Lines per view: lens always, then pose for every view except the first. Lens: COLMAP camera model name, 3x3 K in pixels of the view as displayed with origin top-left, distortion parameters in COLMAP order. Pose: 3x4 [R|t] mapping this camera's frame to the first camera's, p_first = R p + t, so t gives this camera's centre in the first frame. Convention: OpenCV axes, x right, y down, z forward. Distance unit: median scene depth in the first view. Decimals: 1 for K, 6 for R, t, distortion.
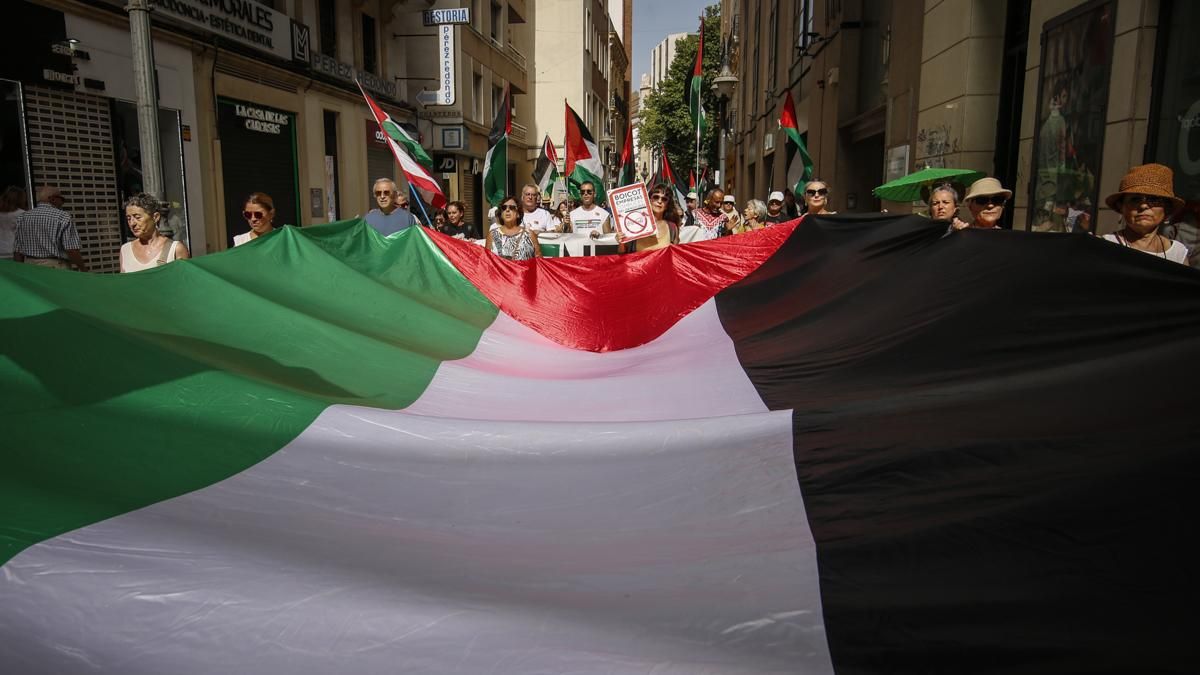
lens RADIAL K [[859.9, 0, 591.0], [0, 859.9, 334.4], [0, 0, 1]] dist [0.007212, 0.002164]
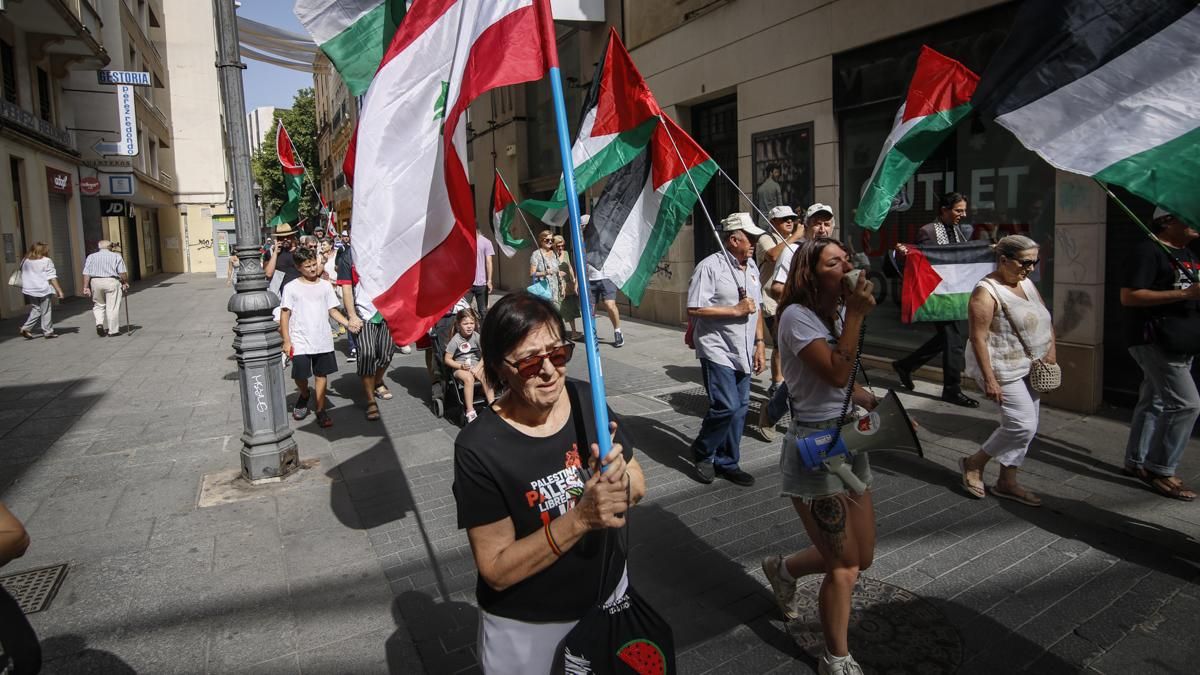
lens RADIAL K [[627.2, 0, 572.8], [0, 627.2, 260.1], [0, 0, 1]] dist [-0.003505, -0.000079]
pose [[0.815394, -0.050884, 0.576666, -0.164479], [0.114618, 0.990600, -0.074658, -0.009469], [-0.567447, 0.126972, 0.813561, 0.043869]]
